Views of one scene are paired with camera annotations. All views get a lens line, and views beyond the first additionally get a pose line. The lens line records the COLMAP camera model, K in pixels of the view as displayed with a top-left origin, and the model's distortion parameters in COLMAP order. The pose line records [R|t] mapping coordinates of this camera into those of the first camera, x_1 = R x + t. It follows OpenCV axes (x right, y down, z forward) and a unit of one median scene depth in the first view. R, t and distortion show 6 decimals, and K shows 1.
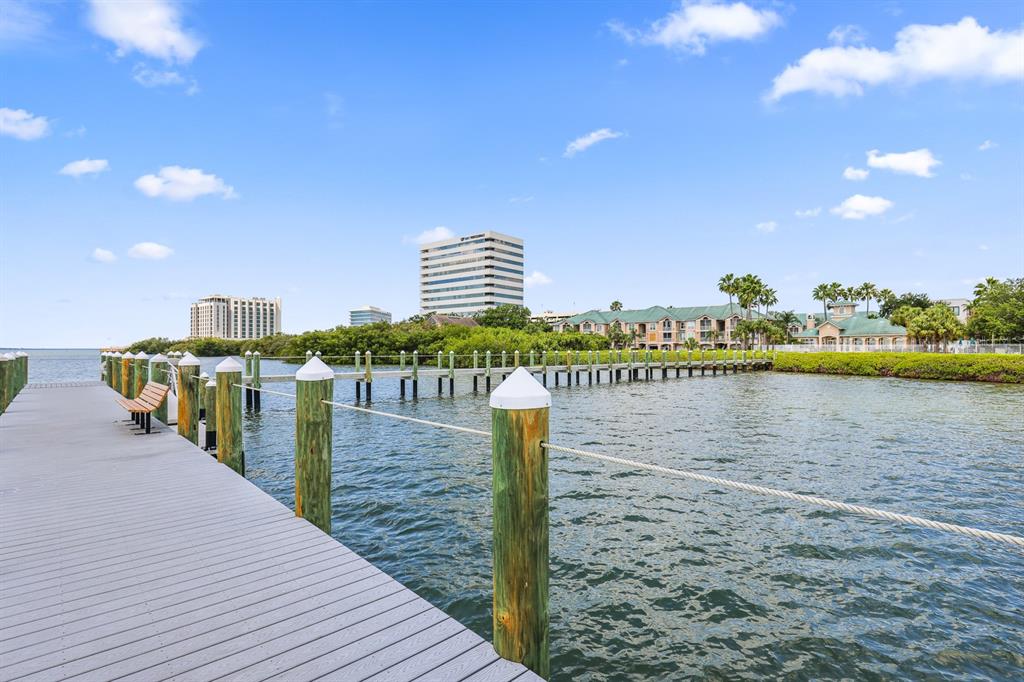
lens RADIAL K [[521.6, 0, 519.6], [0, 521.6, 339.2], [0, 0, 1]] dist [-0.002067, 0.000400]
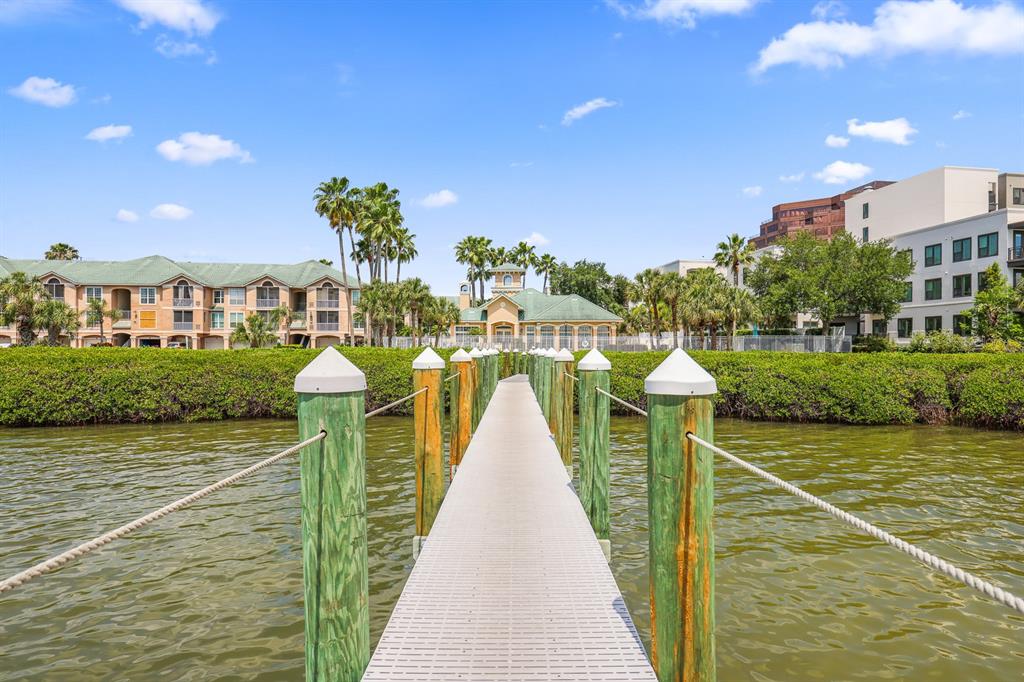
lens RADIAL K [[601.6, 0, 512.5], [0, 601.6, 336.0], [0, 0, 1]] dist [-0.001877, -0.000146]
pose [[0.707222, 0.009110, 0.706933, 0.115727], [-0.010048, 0.999946, -0.002834, 0.008867], [-0.706920, -0.005099, 0.707275, 0.427804]]
